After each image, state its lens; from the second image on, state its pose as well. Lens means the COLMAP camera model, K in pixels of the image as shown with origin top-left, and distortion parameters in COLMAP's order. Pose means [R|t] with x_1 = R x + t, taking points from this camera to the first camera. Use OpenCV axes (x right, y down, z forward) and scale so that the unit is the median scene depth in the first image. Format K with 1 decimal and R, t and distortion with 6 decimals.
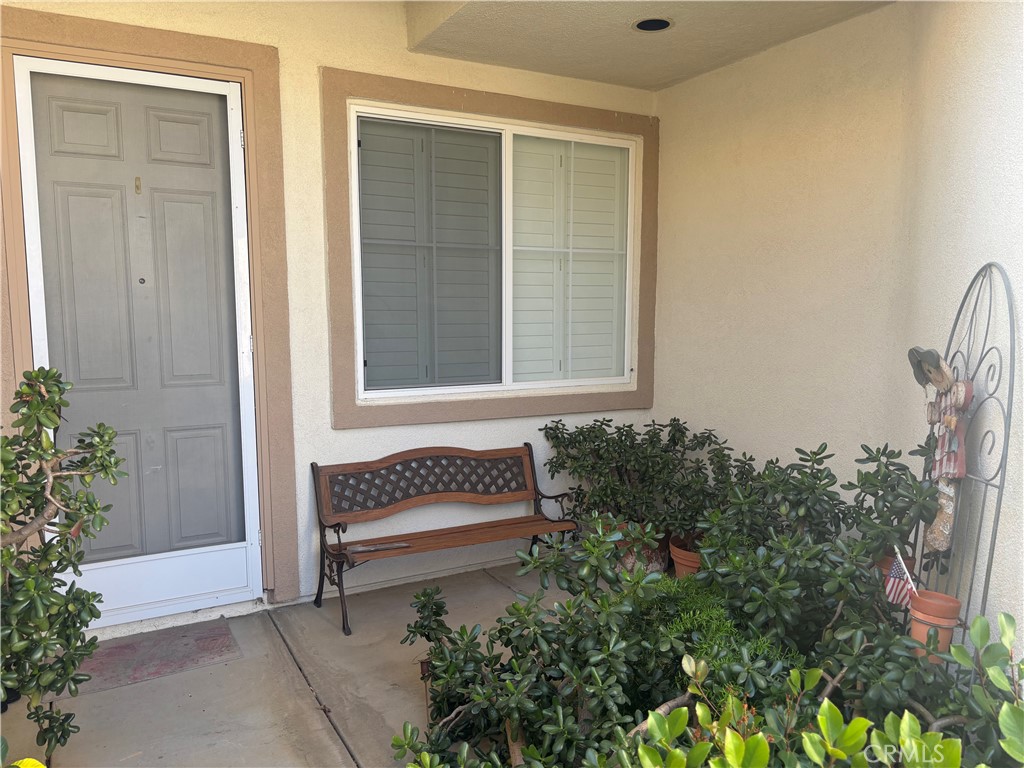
lens RADIAL K [[754.9, 0, 511.8], [0, 754.9, 381.1], [0, 0, 1]] dist [0.012978, -0.021373]
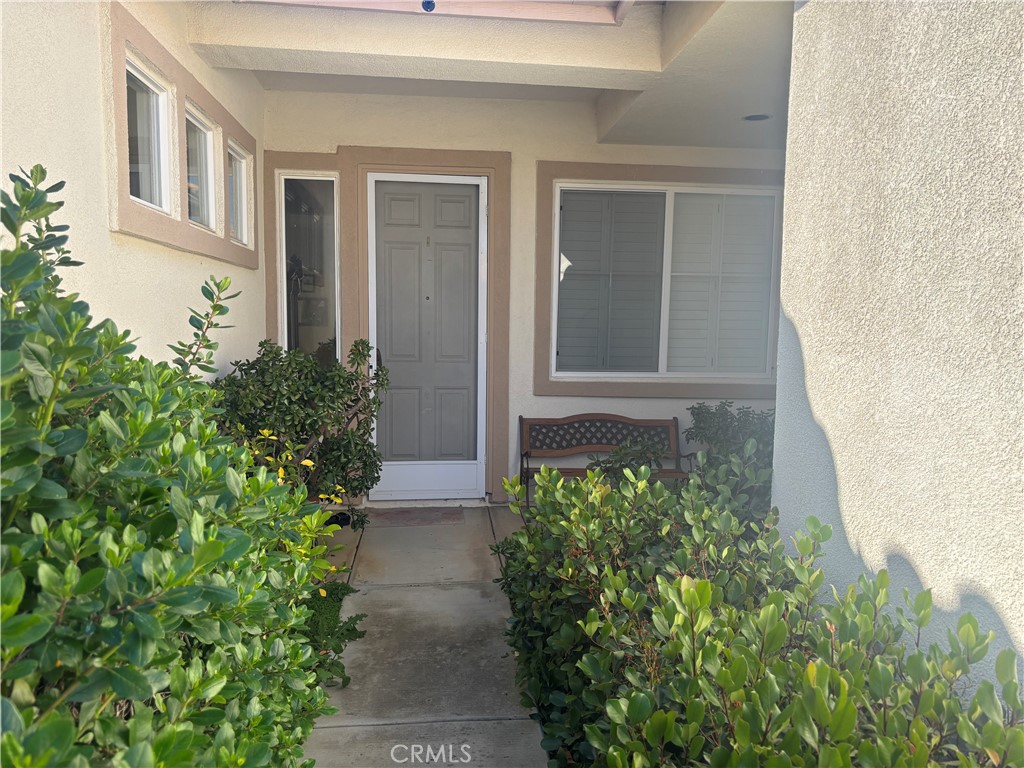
lens RADIAL K [[754.9, 0, 513.5], [0, 754.9, 385.4], [0, 0, 1]] dist [0.012978, -0.021373]
pose [[0.912971, 0.049256, -0.405039, 0.352657], [-0.055770, 0.998434, -0.004291, 0.054690], [0.404194, 0.026507, 0.914289, -0.425974]]
